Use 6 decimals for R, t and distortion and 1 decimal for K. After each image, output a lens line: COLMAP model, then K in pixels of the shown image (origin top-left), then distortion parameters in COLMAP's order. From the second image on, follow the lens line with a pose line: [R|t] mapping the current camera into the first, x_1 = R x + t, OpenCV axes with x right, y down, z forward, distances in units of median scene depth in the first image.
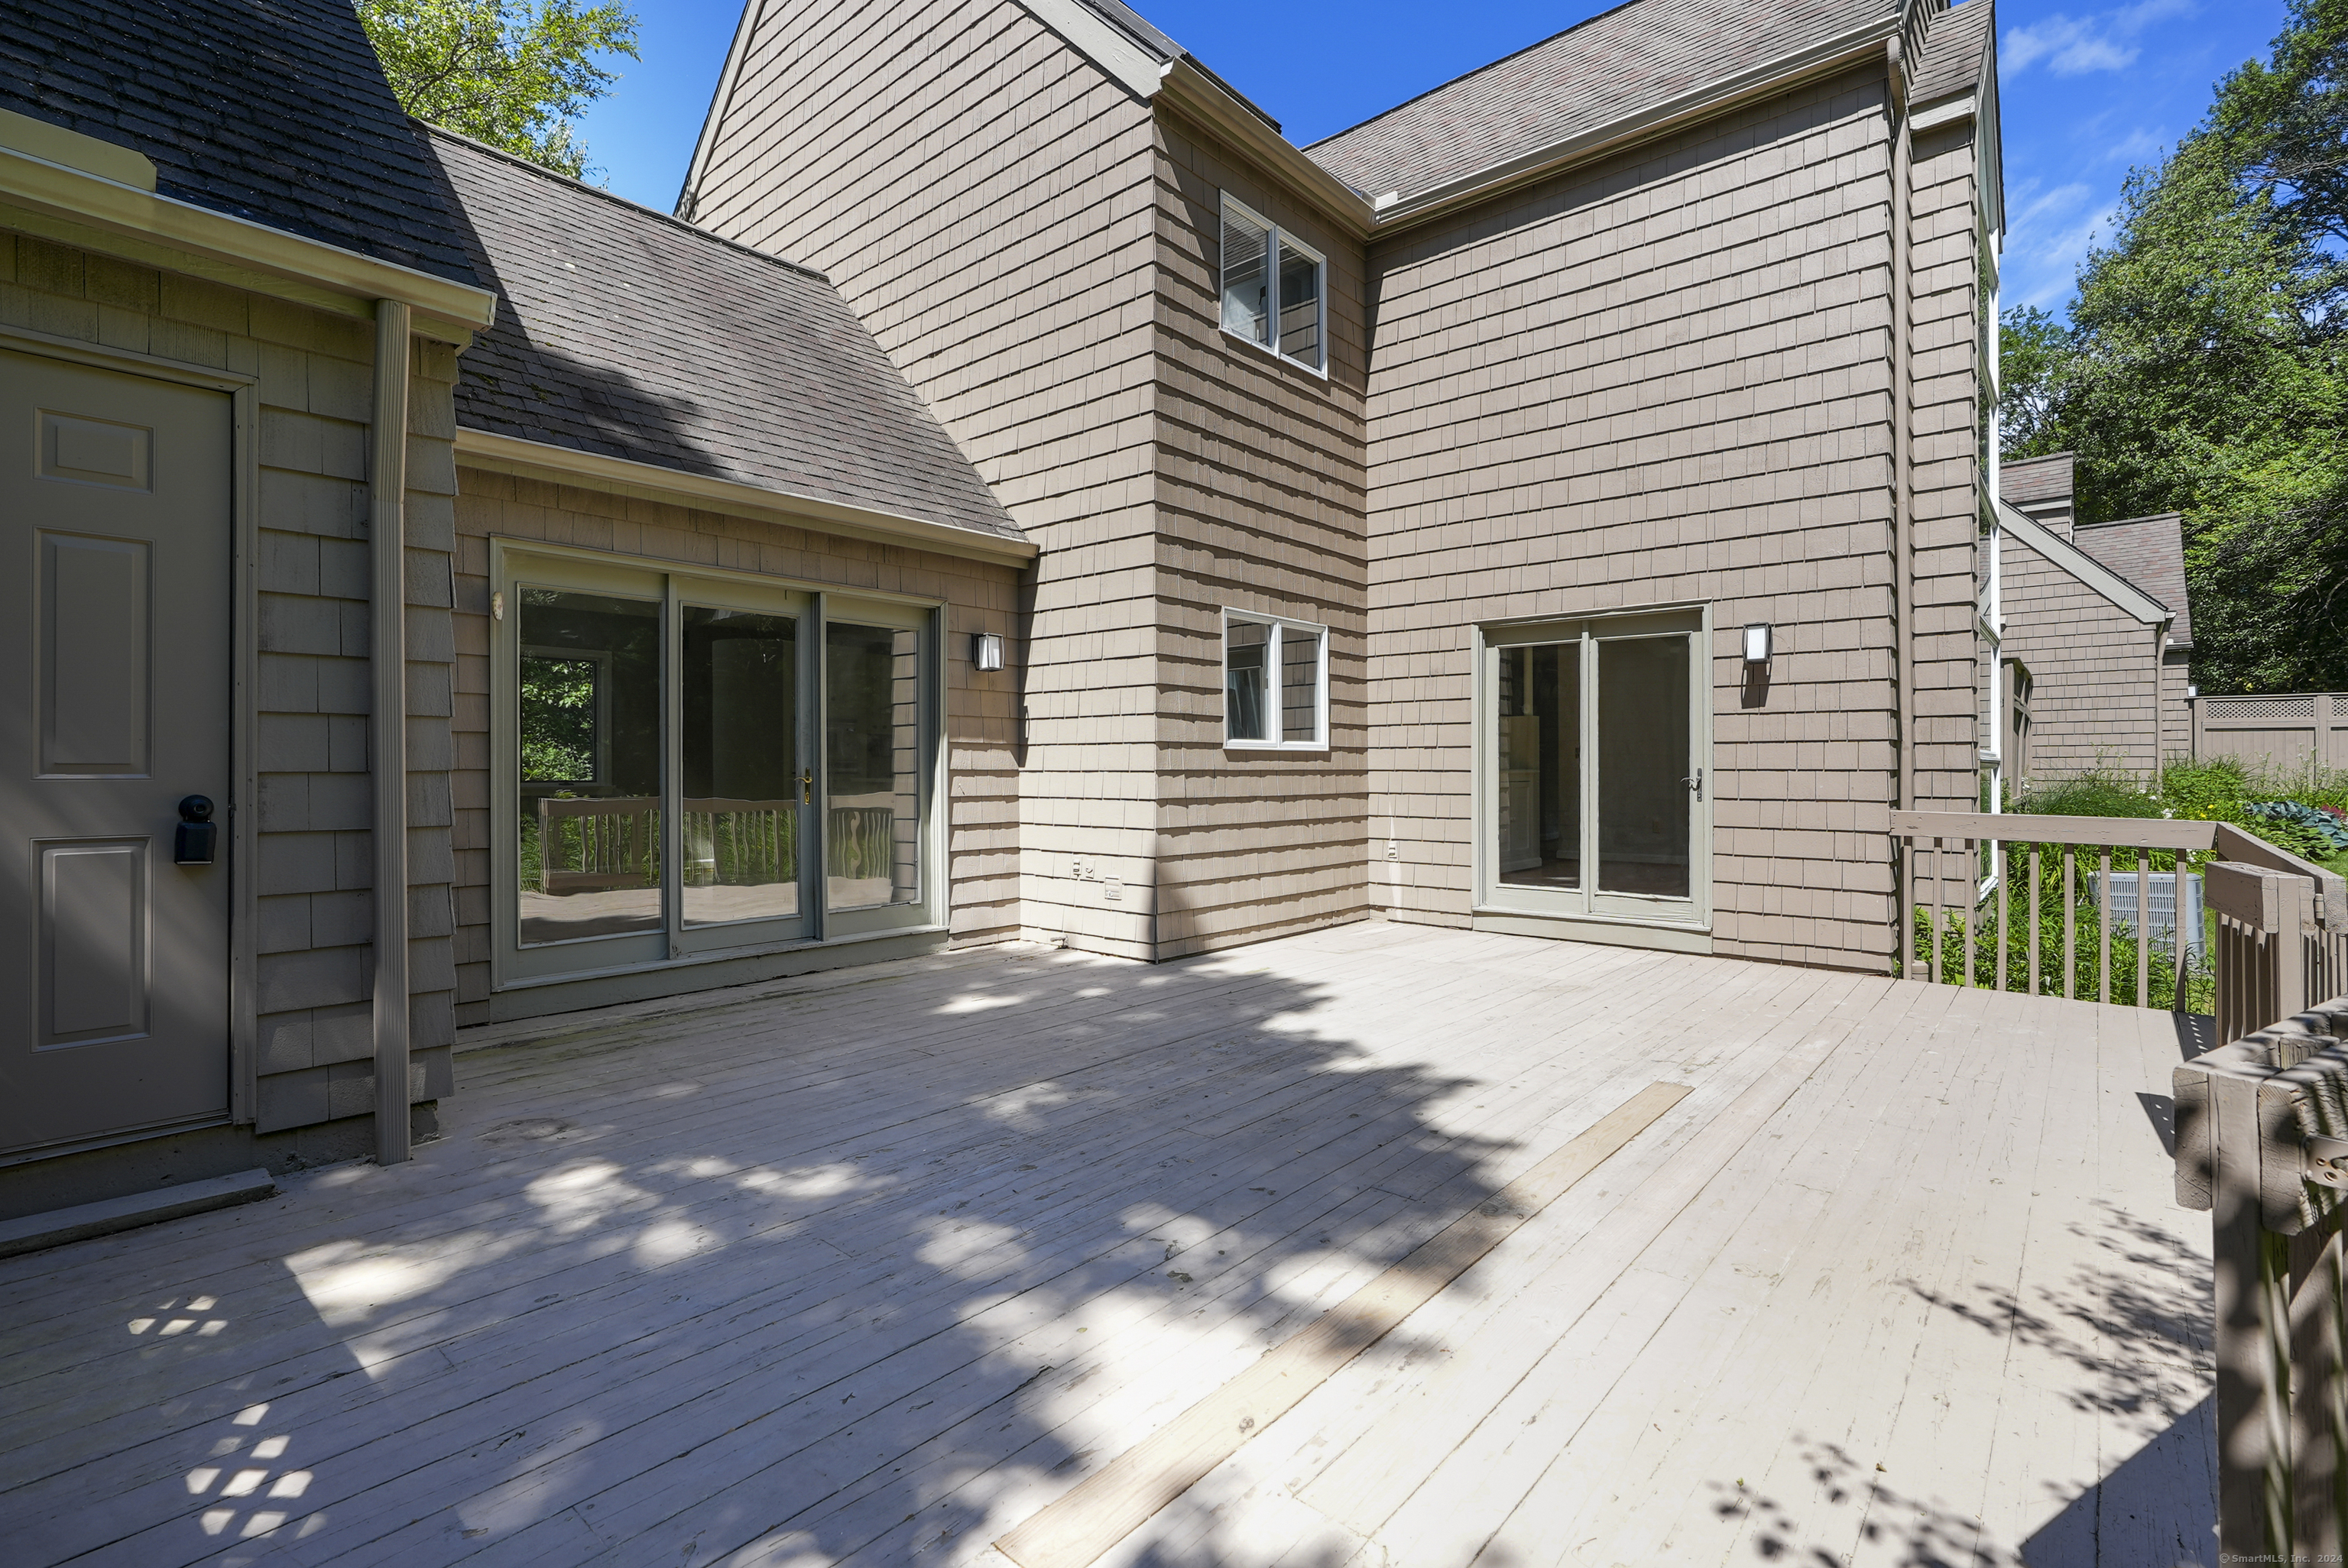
lens RADIAL K [[1073.4, 0, 1171.0], [0, 1073.4, 765.3], [0, 0, 1]] dist [-0.013963, 0.000534]
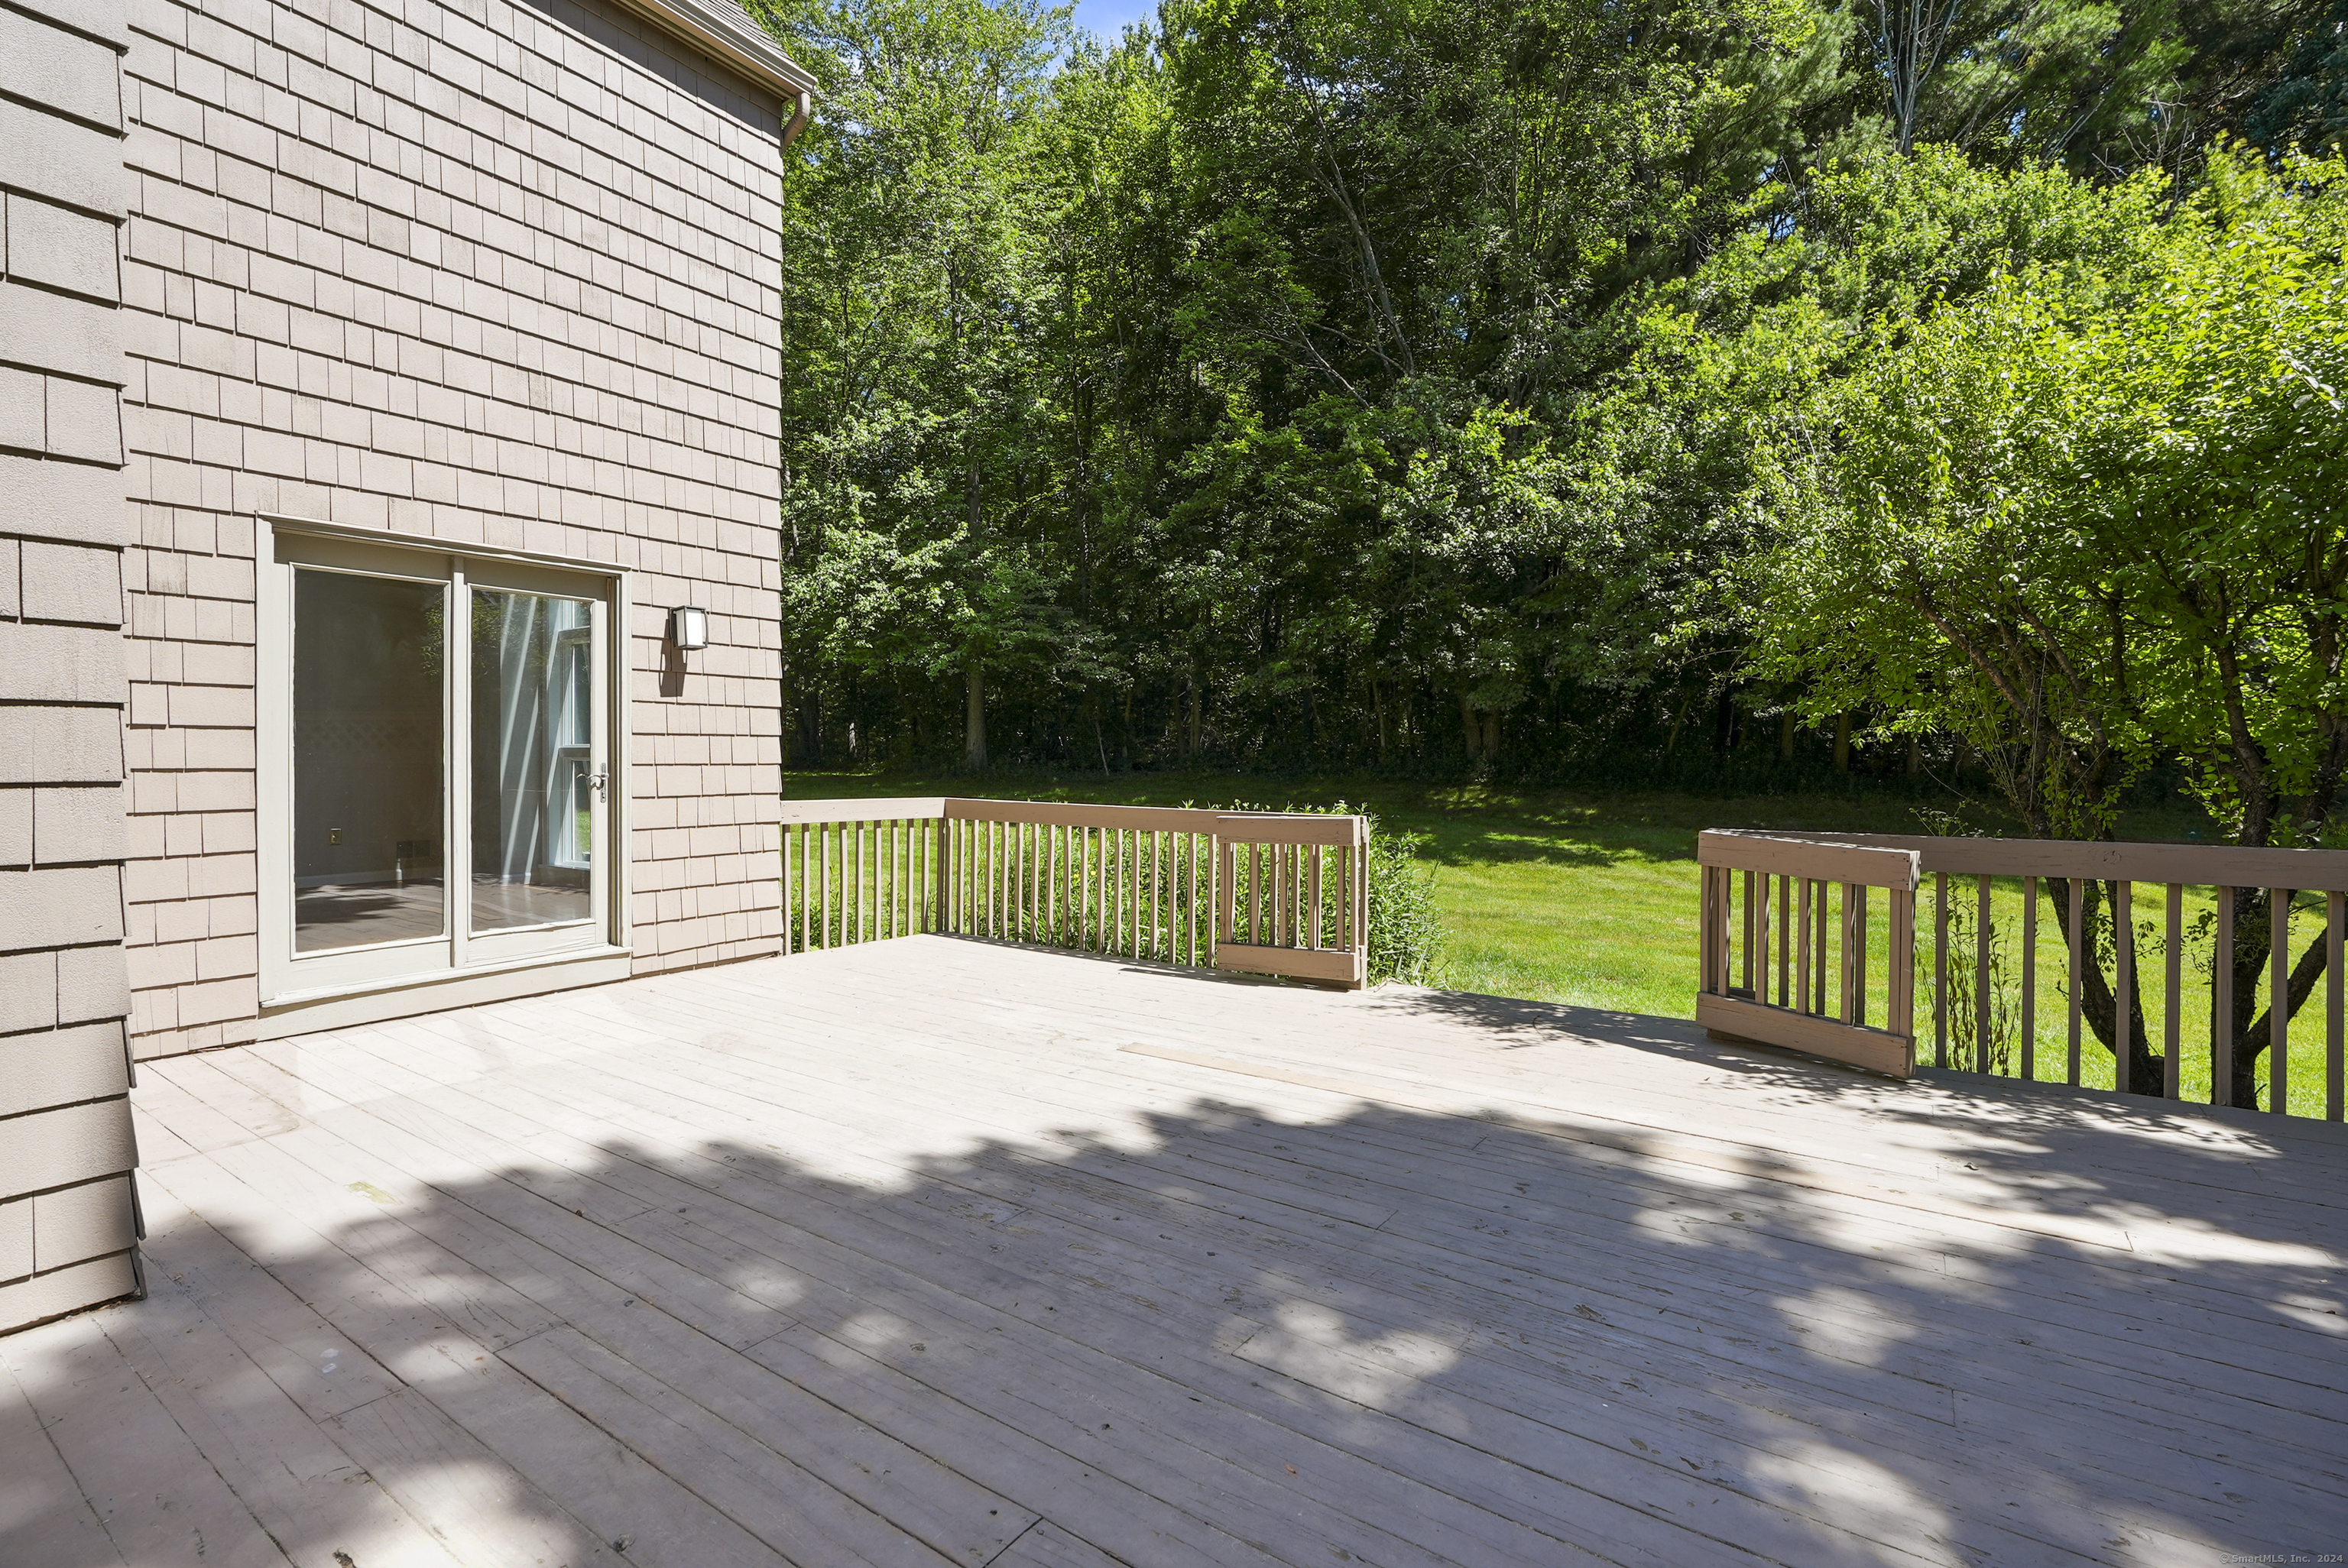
lens RADIAL K [[1073.4, 0, 1171.0], [0, 1073.4, 765.3], [0, 0, 1]] dist [-0.013963, 0.000534]
pose [[-0.104859, -0.008315, 0.994452, -0.441143], [-0.004297, 0.999959, 0.007908, -0.004681], [-0.994478, -0.003444, -0.104891, 0.719009]]
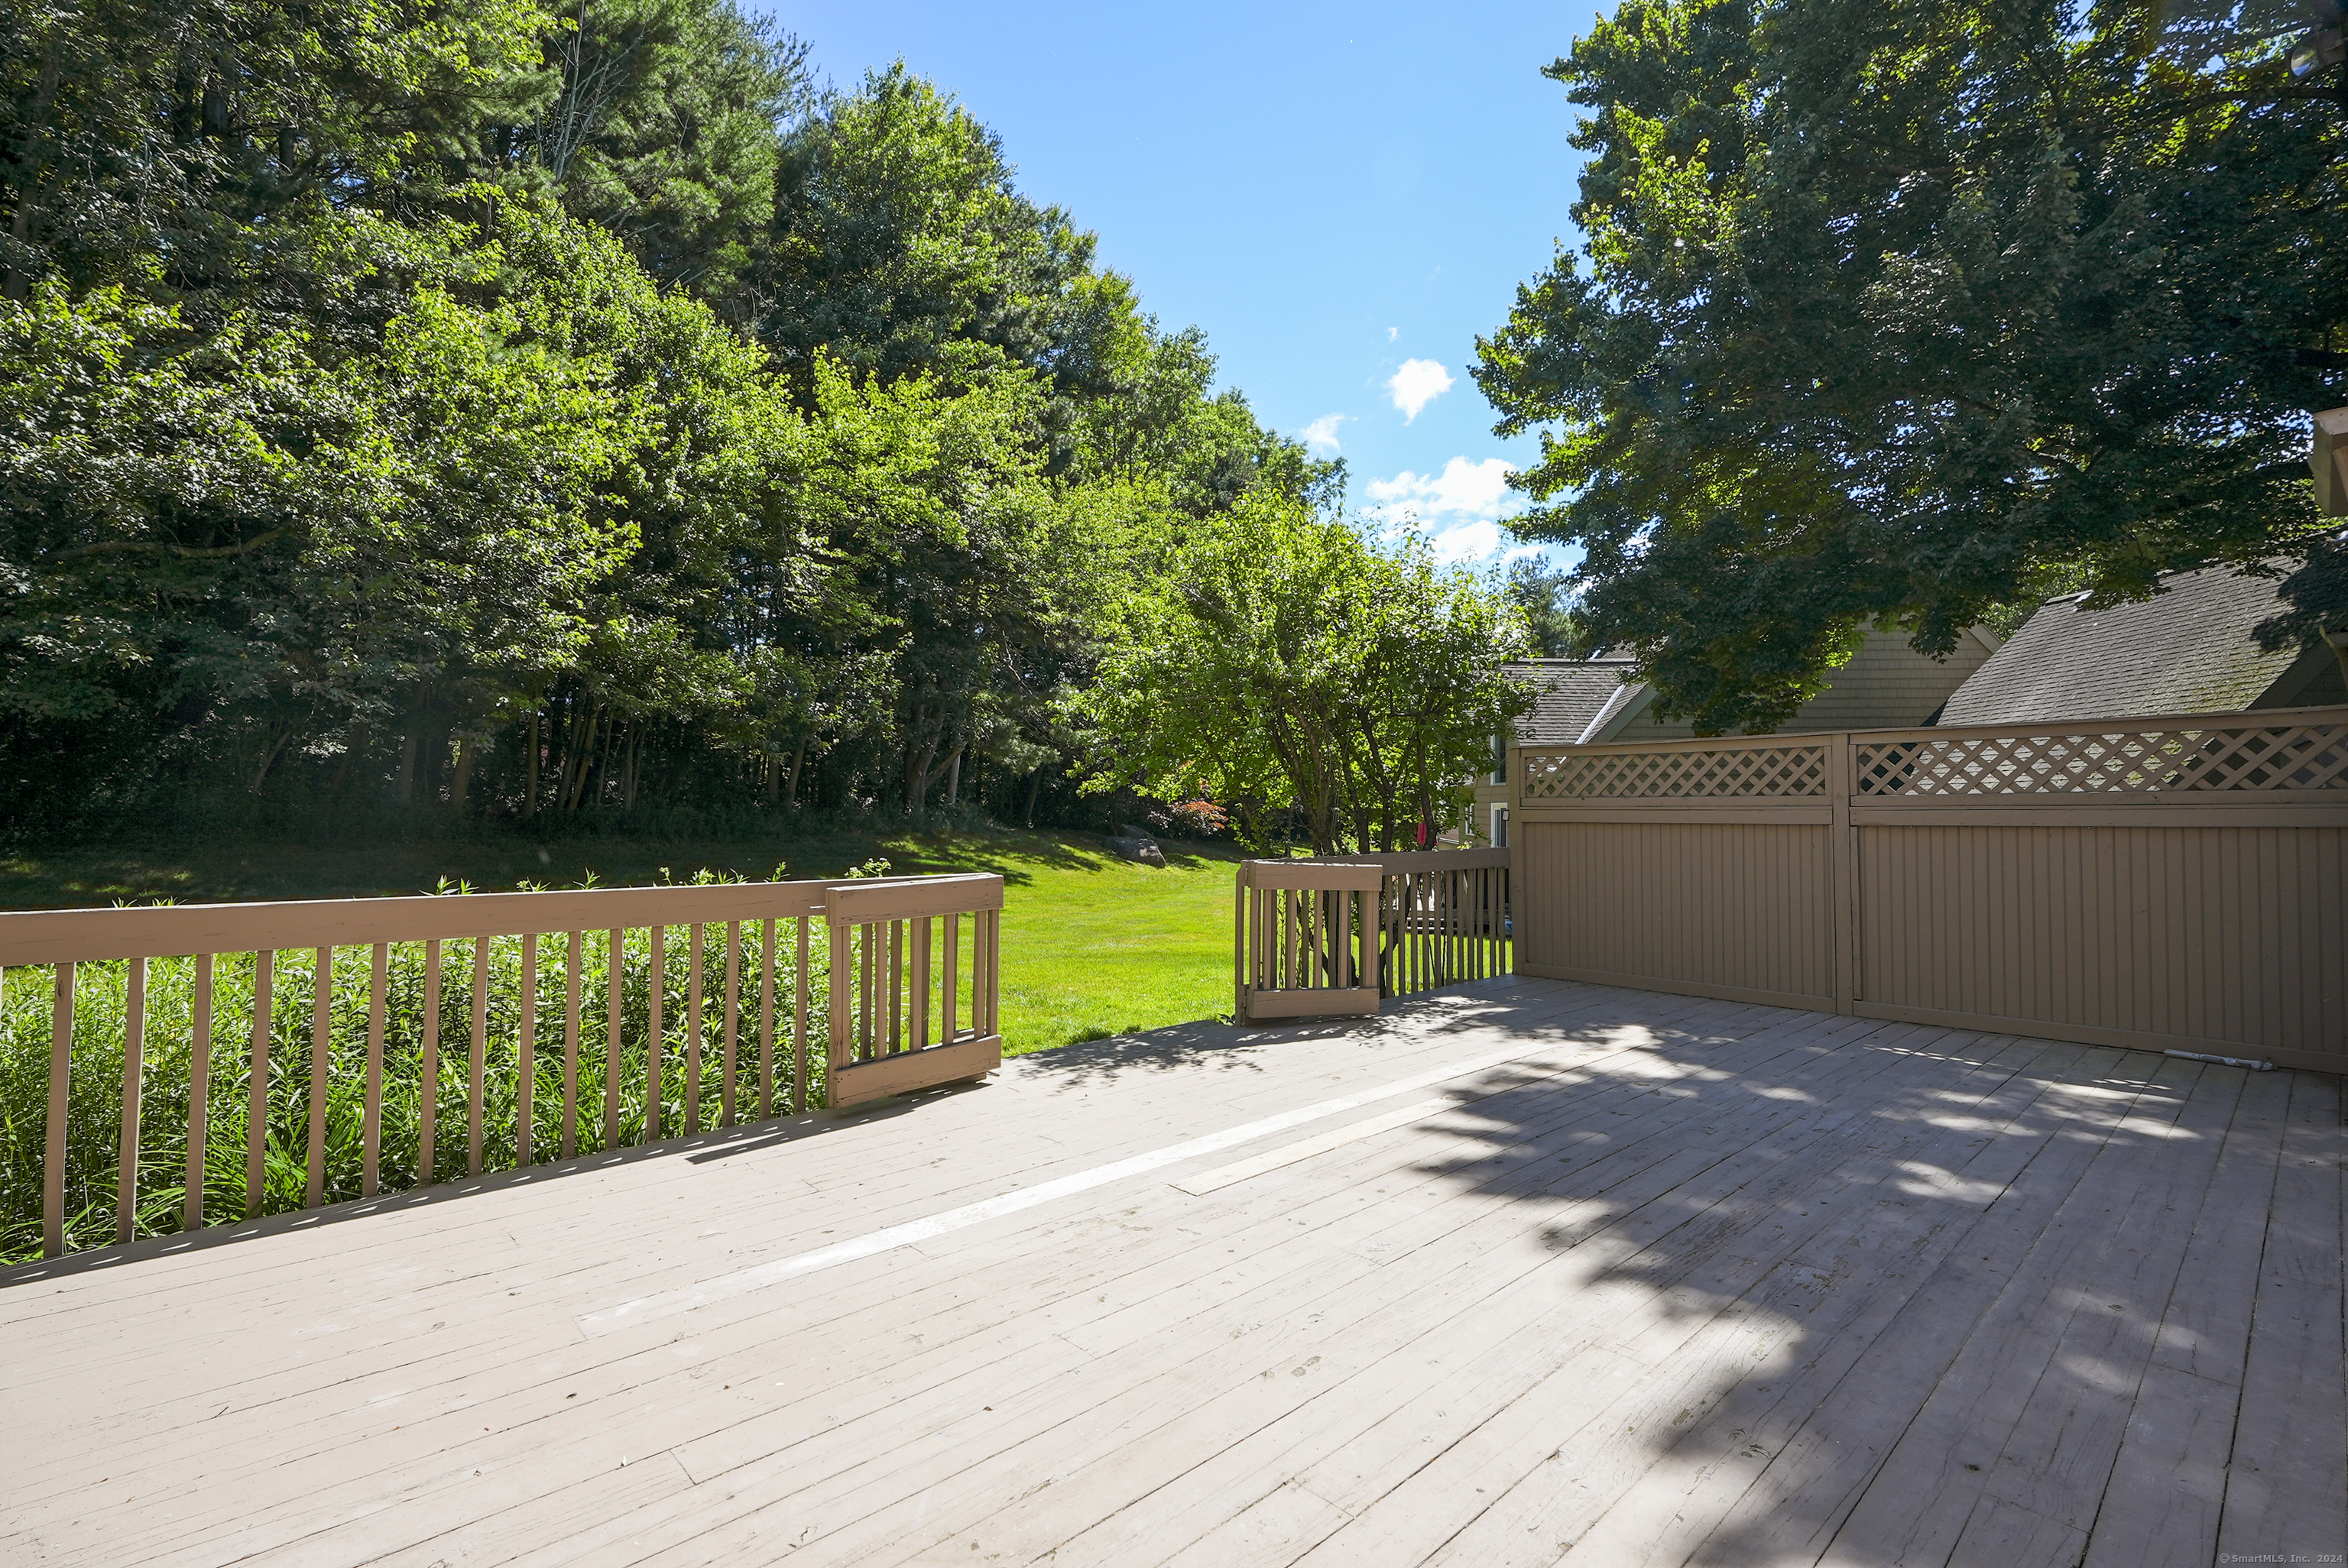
lens RADIAL K [[1060.9, 0, 1174.0], [0, 1060.9, 784.0], [0, 0, 1]] dist [-0.004094, 0.000995]
pose [[-0.992866, 0.000075, 0.119239, 0.253459], [-0.002217, 0.999815, -0.019089, -0.006250], [-0.119218, -0.019218, -0.992682, 1.238747]]
